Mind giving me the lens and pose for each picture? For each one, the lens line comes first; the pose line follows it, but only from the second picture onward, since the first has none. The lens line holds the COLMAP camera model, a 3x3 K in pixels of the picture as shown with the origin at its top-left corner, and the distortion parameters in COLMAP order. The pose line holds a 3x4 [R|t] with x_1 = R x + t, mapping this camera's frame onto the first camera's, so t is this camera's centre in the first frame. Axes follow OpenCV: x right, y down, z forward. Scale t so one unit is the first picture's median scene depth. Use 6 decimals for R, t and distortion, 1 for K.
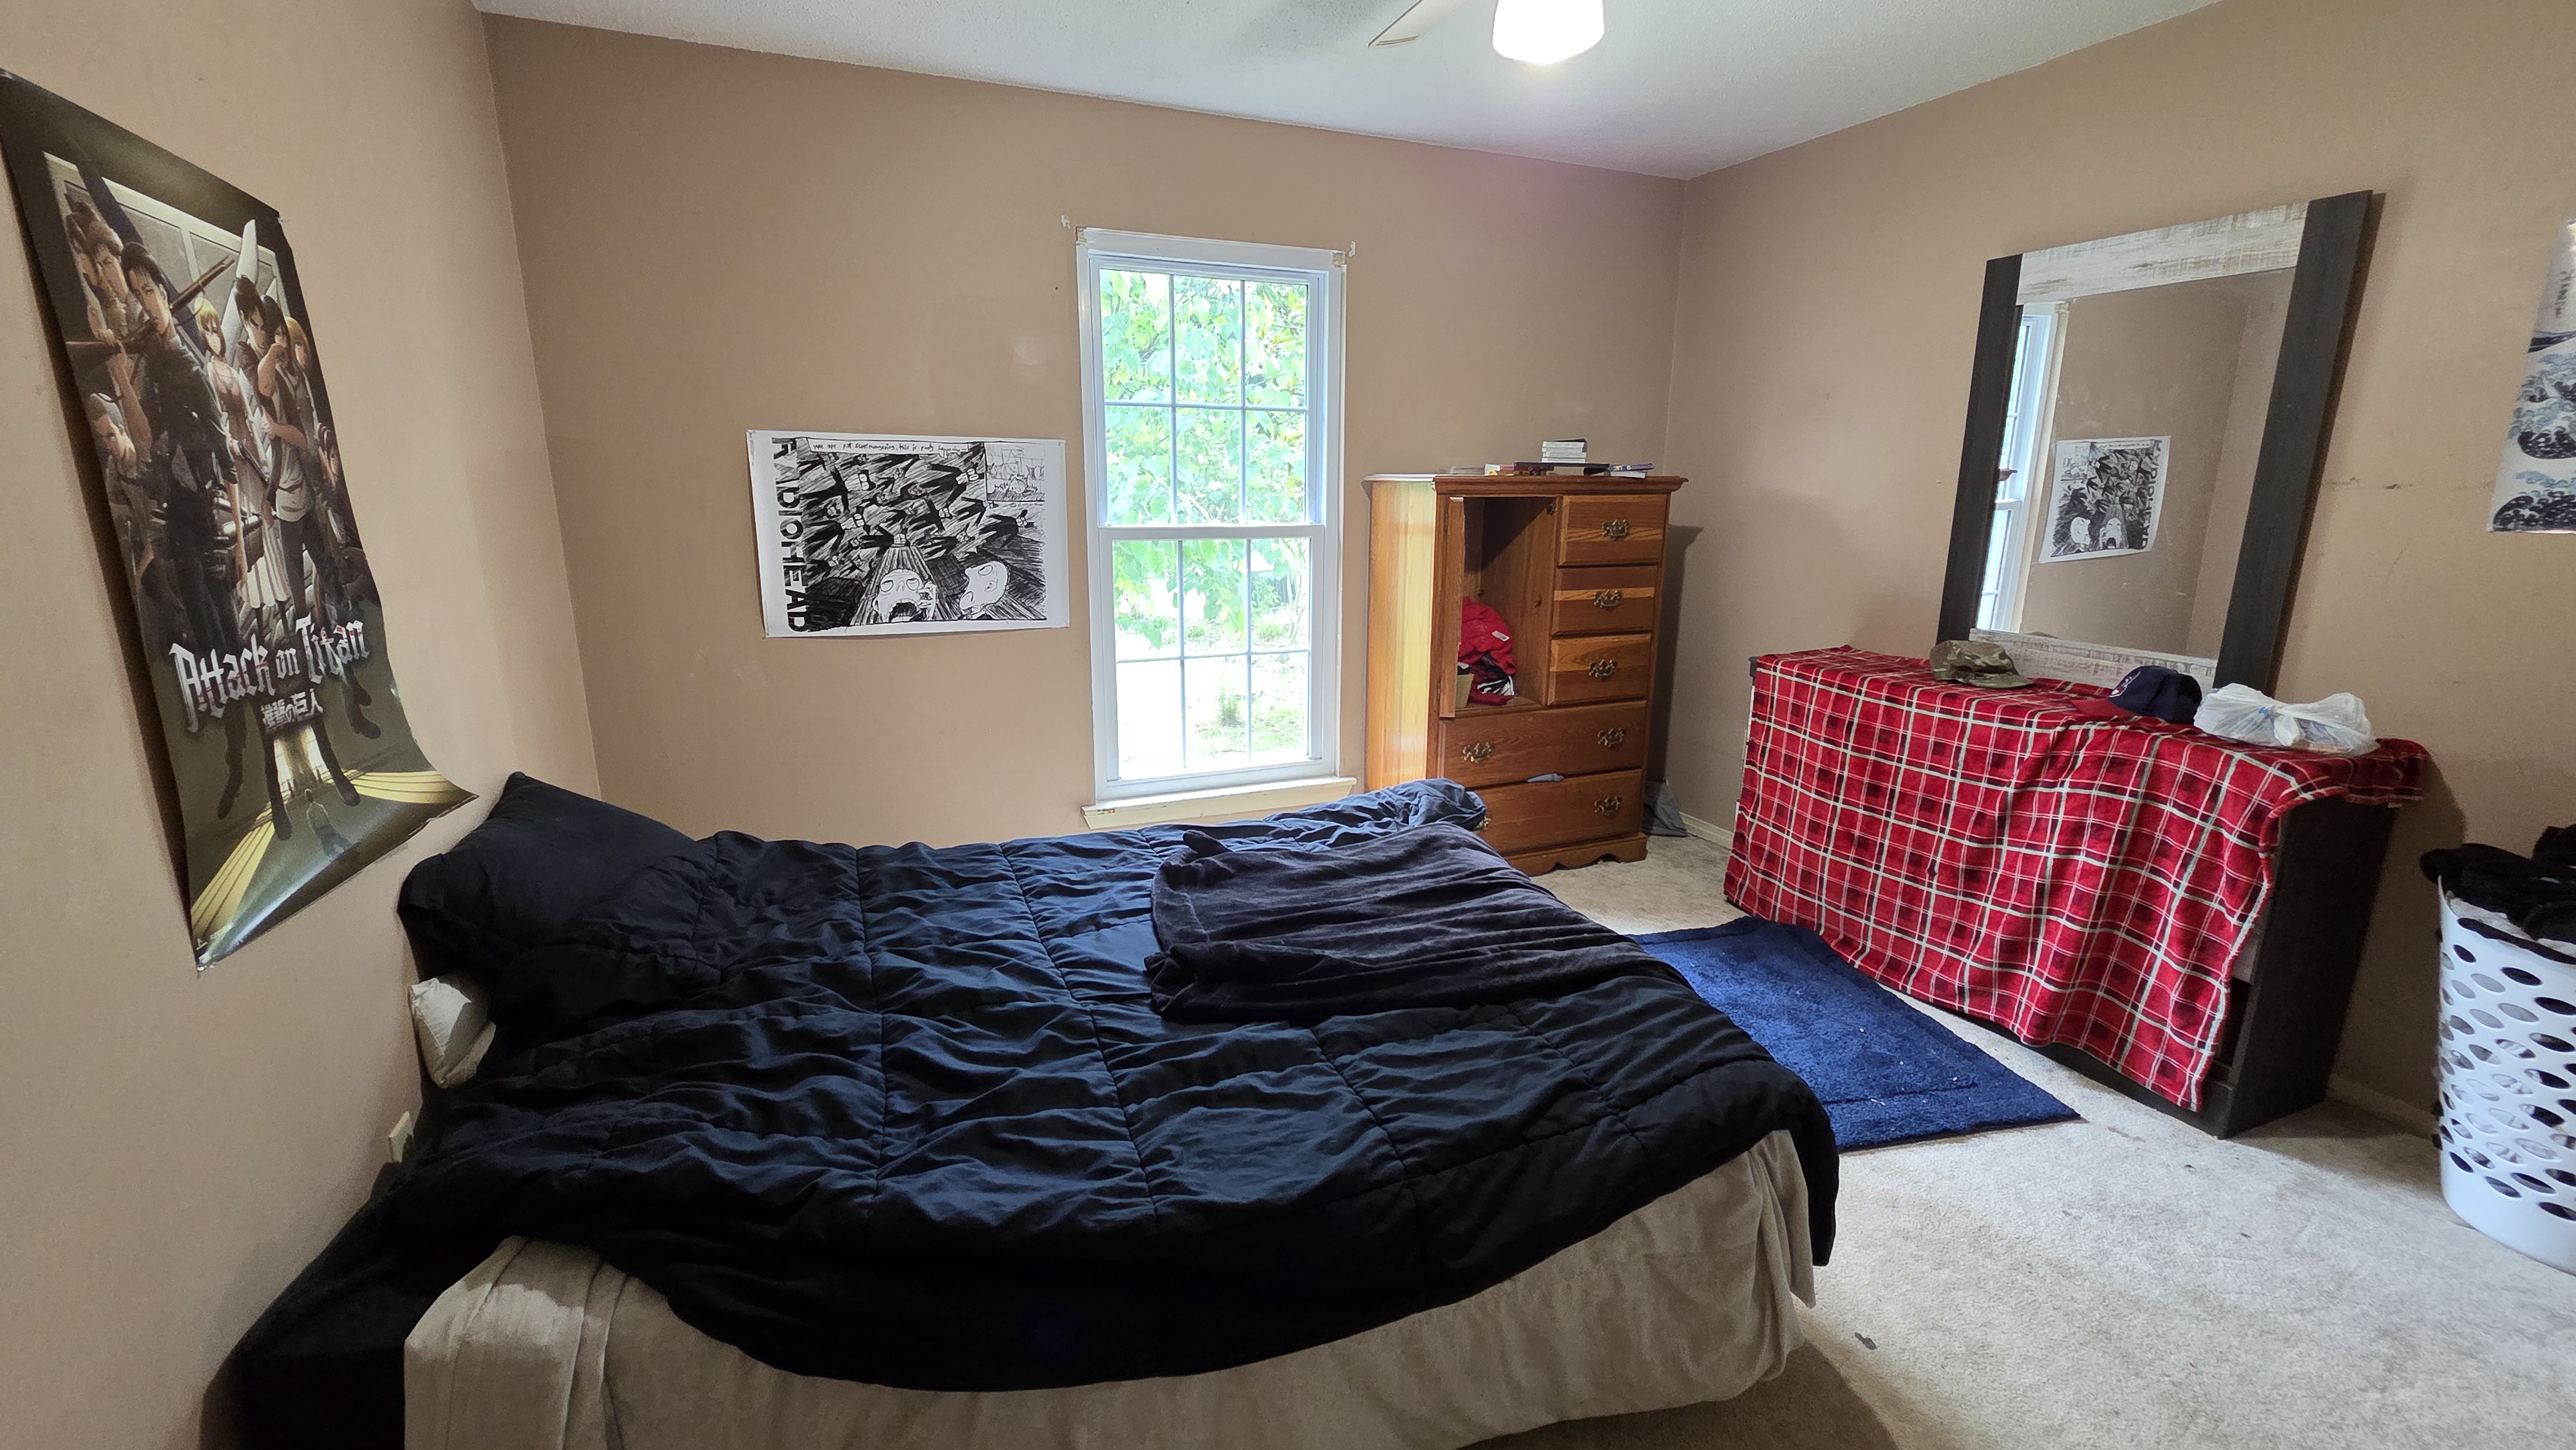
lens RADIAL K [[1053.1, 0, 1287.2], [0, 1053.1, 713.6], [0, 0, 1]] dist [0.003406, -0.000497]
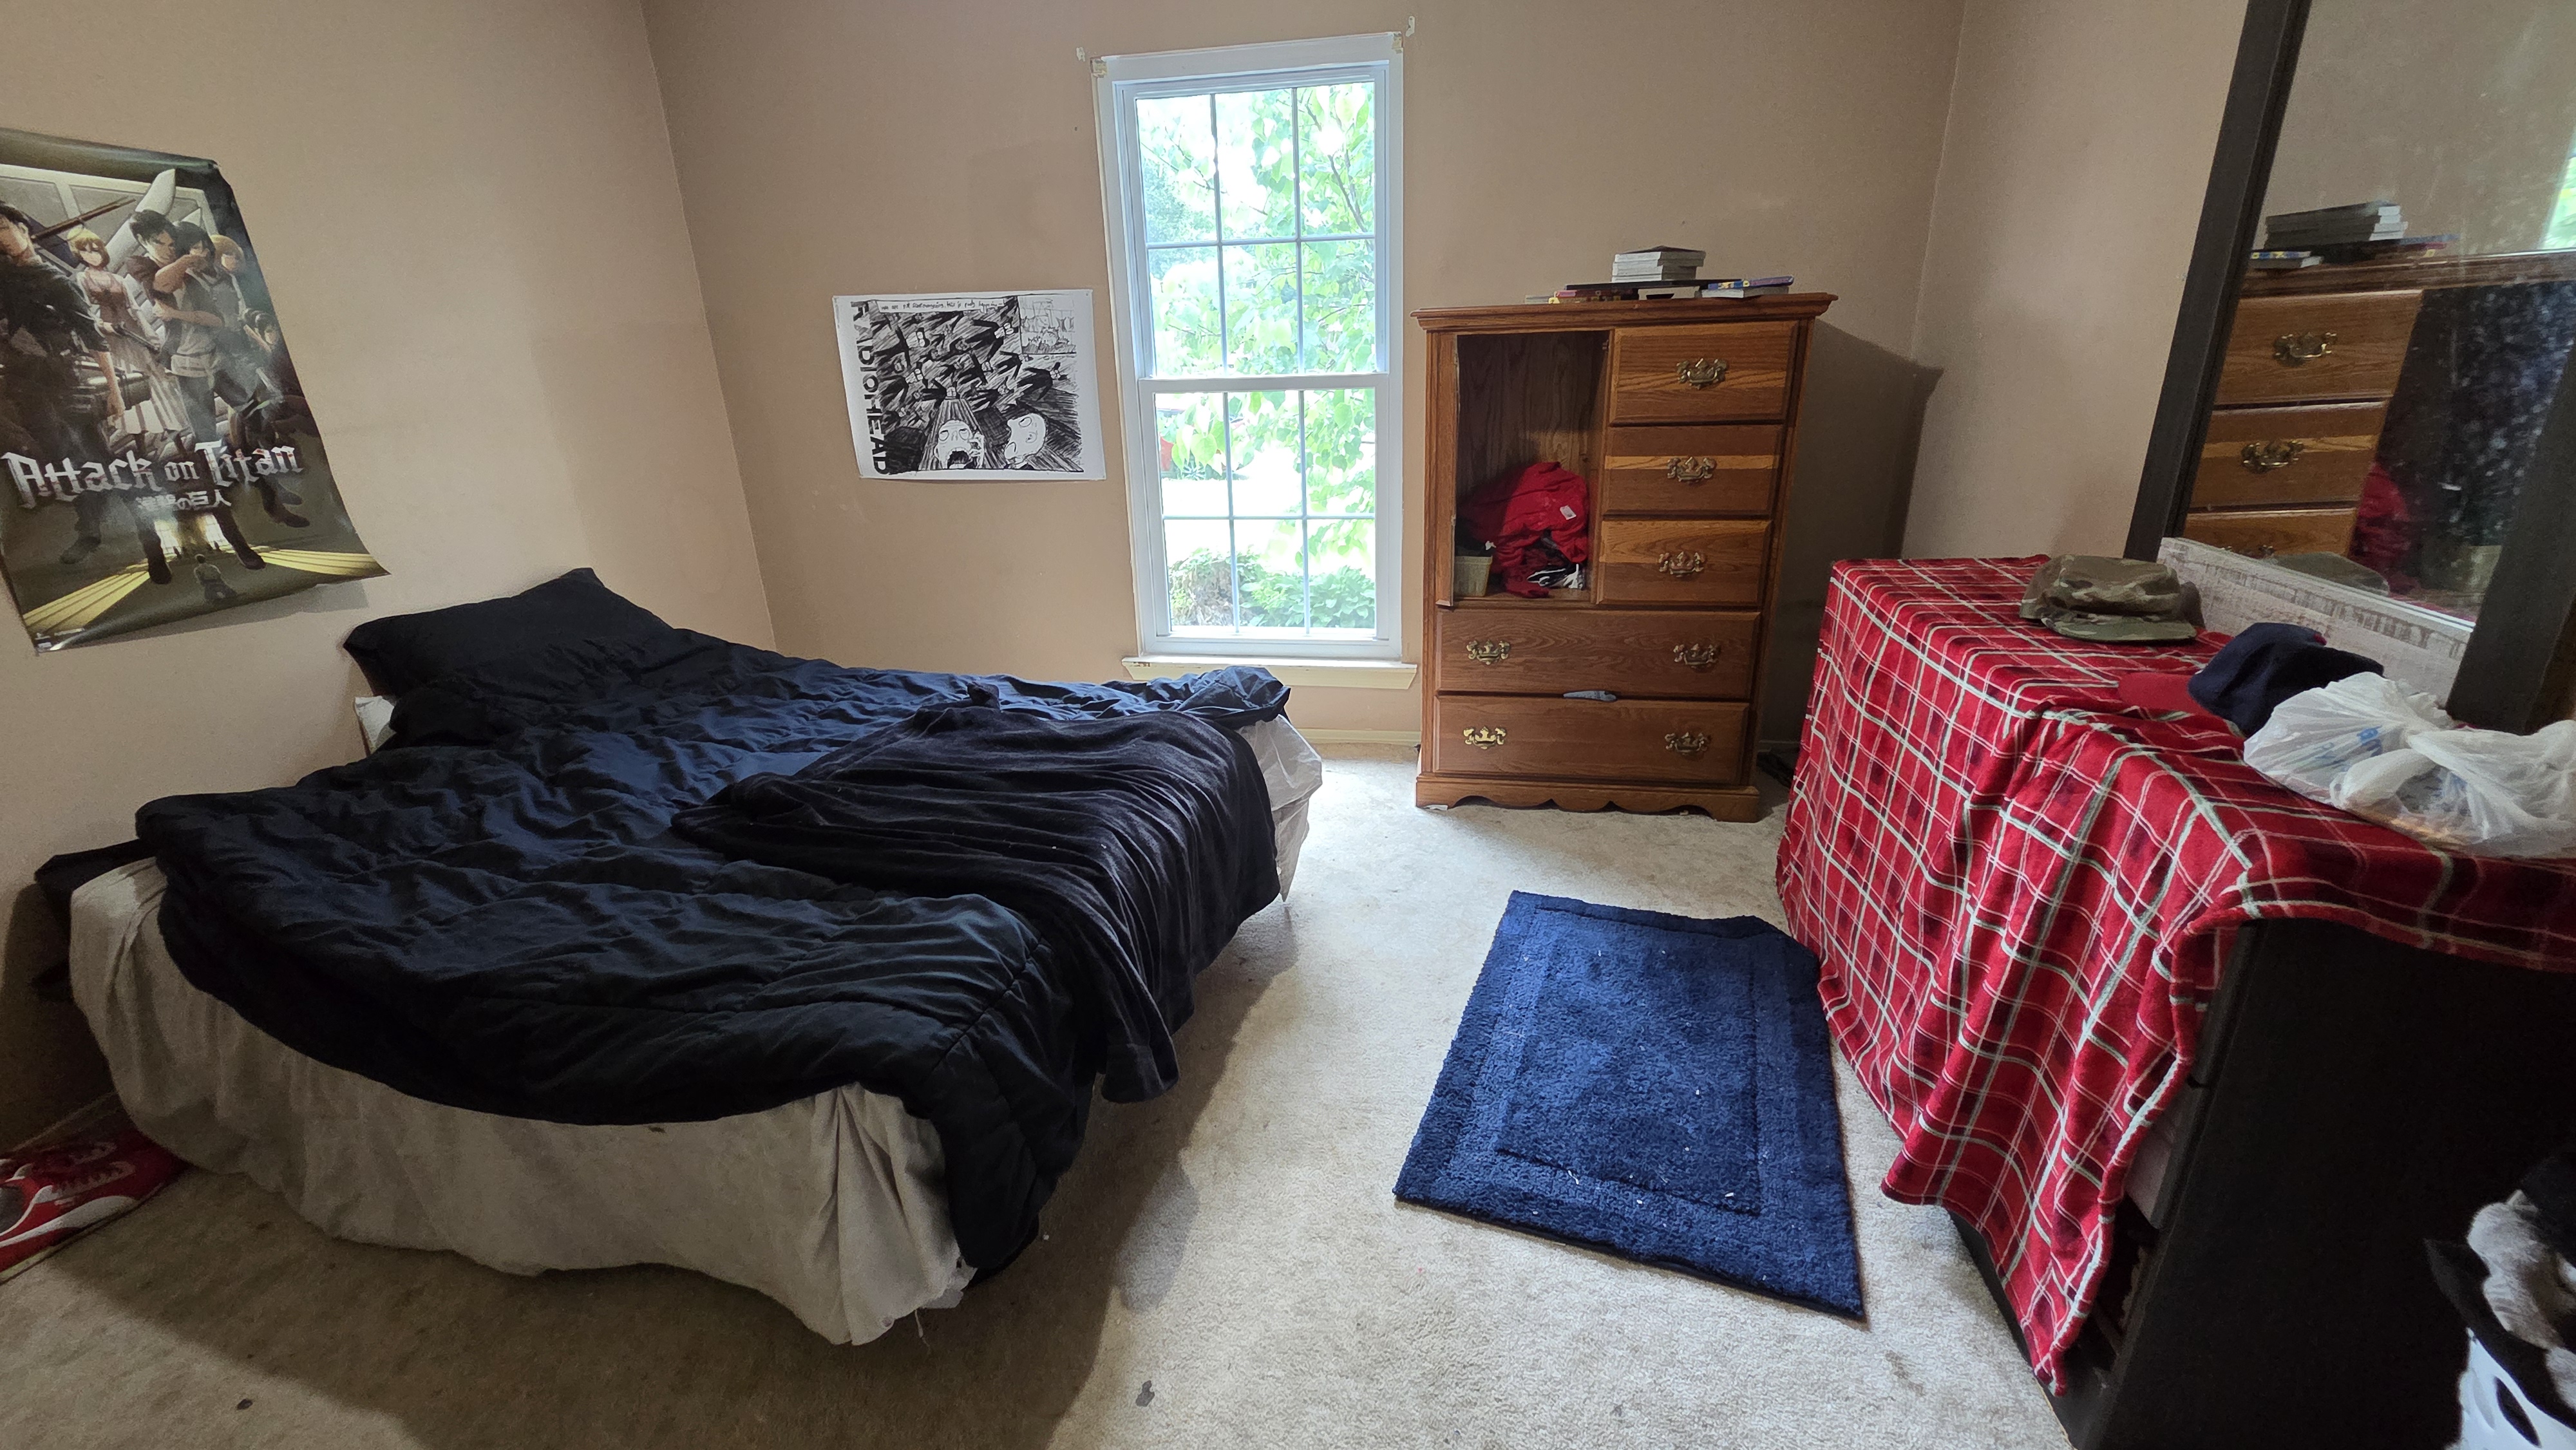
lens RADIAL K [[1053.1, 0, 1287.2], [0, 1053.1, 713.6], [0, 0, 1]] dist [0.003406, -0.000497]
pose [[0.838626, 0.153396, -0.522663, 0.558045], [-0.085816, 0.984752, 0.151322, -0.031272], [0.537906, -0.082050, 0.839002, 0.236996]]
